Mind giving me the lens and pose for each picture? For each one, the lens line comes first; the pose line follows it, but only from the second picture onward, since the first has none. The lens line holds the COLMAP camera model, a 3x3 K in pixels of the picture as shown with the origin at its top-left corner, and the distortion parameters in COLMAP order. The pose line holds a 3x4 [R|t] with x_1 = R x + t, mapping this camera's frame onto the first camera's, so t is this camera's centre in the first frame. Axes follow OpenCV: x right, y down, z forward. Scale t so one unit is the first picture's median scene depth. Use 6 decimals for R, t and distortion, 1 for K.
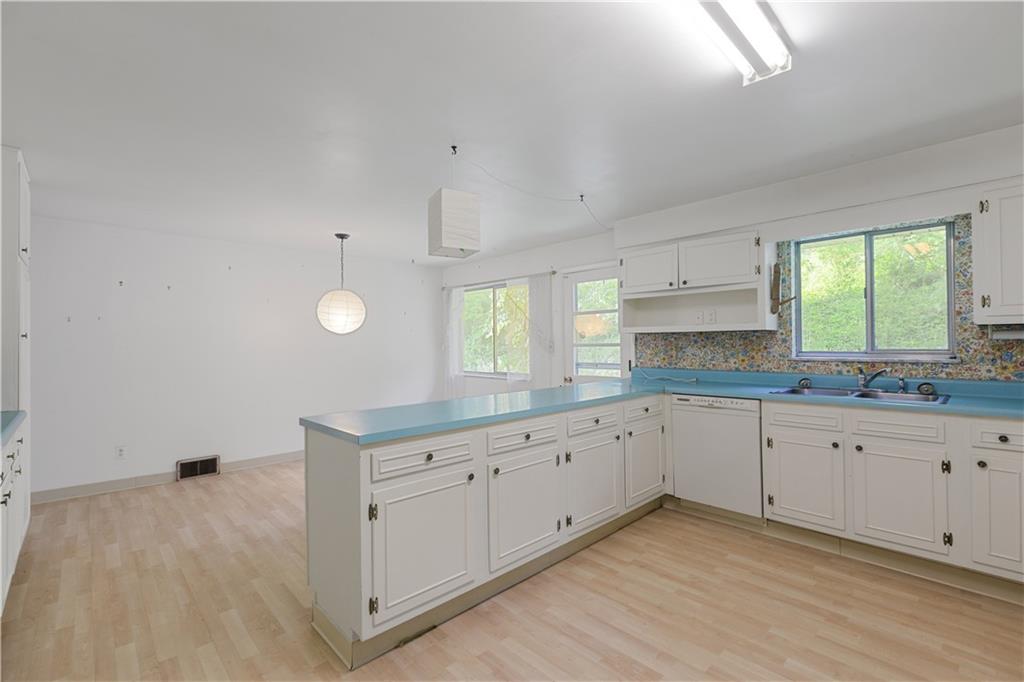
lens RADIAL K [[468.0, 0, 493.2], [0, 468.0, 337.7], [0, 0, 1]] dist [-0.001380, -0.000394]
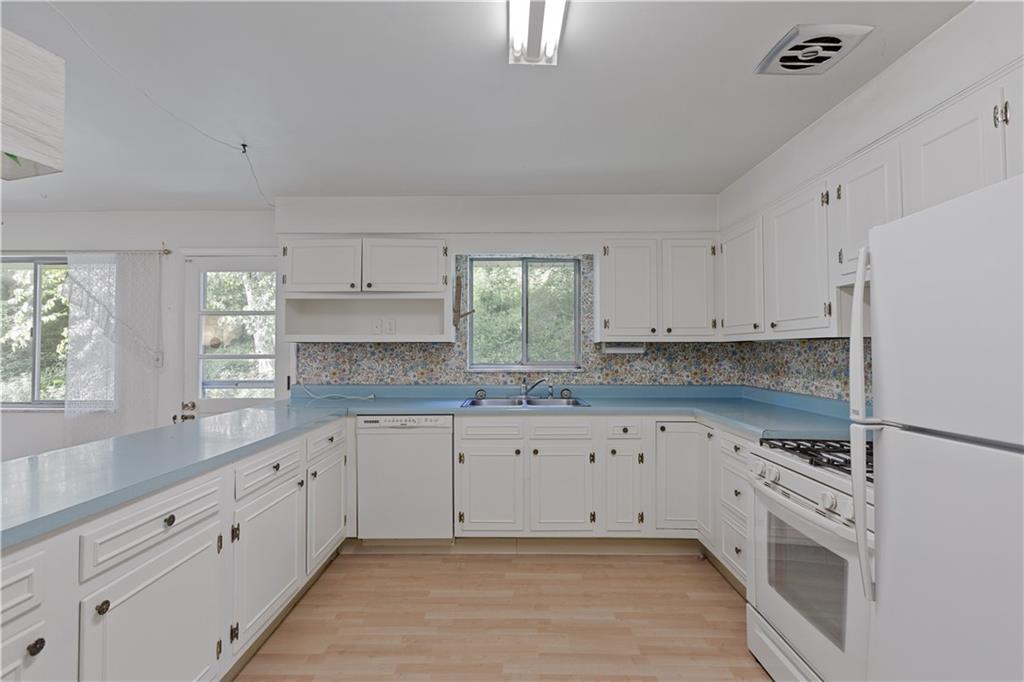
lens RADIAL K [[468.0, 0, 516.4], [0, 468.0, 341.4], [0, 0, 1]] dist [-0.001380, -0.000394]
pose [[0.668198, 0.024811, 0.743570, -0.058627], [-0.013498, 0.999684, -0.021227, 0.001025], [-0.743861, 0.004147, 0.668321, 0.249822]]
